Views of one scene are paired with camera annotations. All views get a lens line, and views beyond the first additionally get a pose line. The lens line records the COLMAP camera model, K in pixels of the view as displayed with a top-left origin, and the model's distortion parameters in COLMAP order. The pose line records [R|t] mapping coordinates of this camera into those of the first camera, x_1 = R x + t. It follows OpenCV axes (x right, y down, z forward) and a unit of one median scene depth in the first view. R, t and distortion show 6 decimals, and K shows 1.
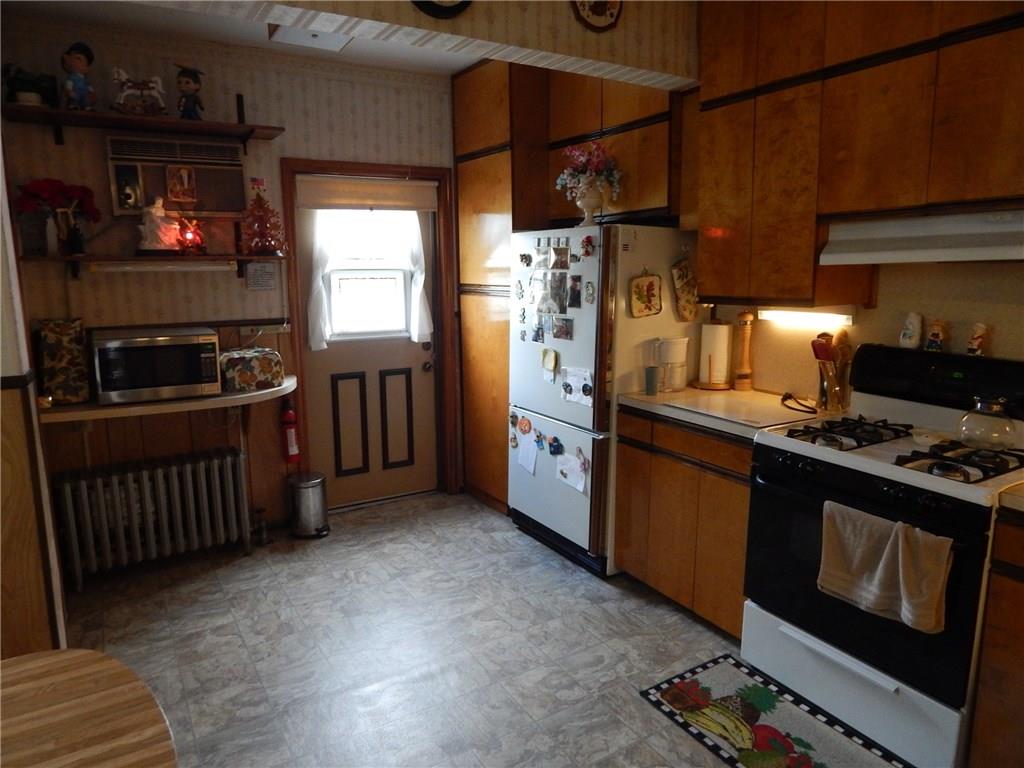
lens RADIAL K [[680.3, 0, 515.6], [0, 680.3, 382.1], [0, 0, 1]] dist [0.016397, -0.009639]
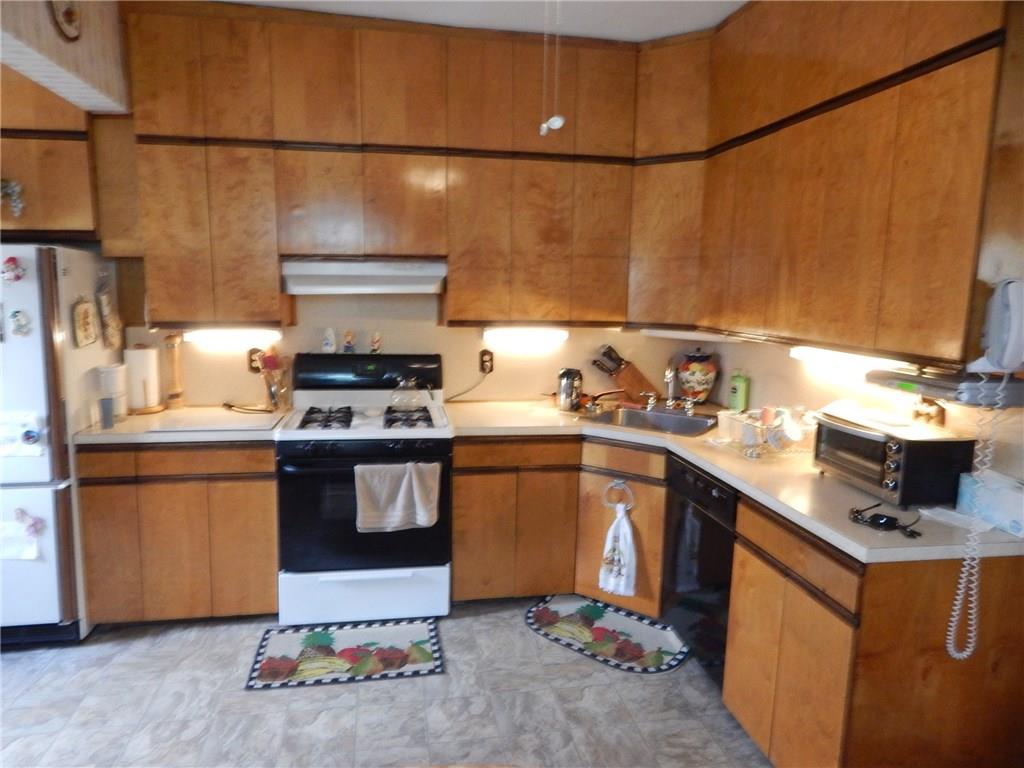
lens RADIAL K [[680.3, 0, 513.0], [0, 680.3, 386.8], [0, 0, 1]] dist [0.016397, -0.009639]
pose [[0.359942, -0.129257, 0.923977, -0.607290], [0.141735, 0.986437, 0.082781, -0.047182], [-0.922146, 0.101164, 0.373381, 0.158852]]
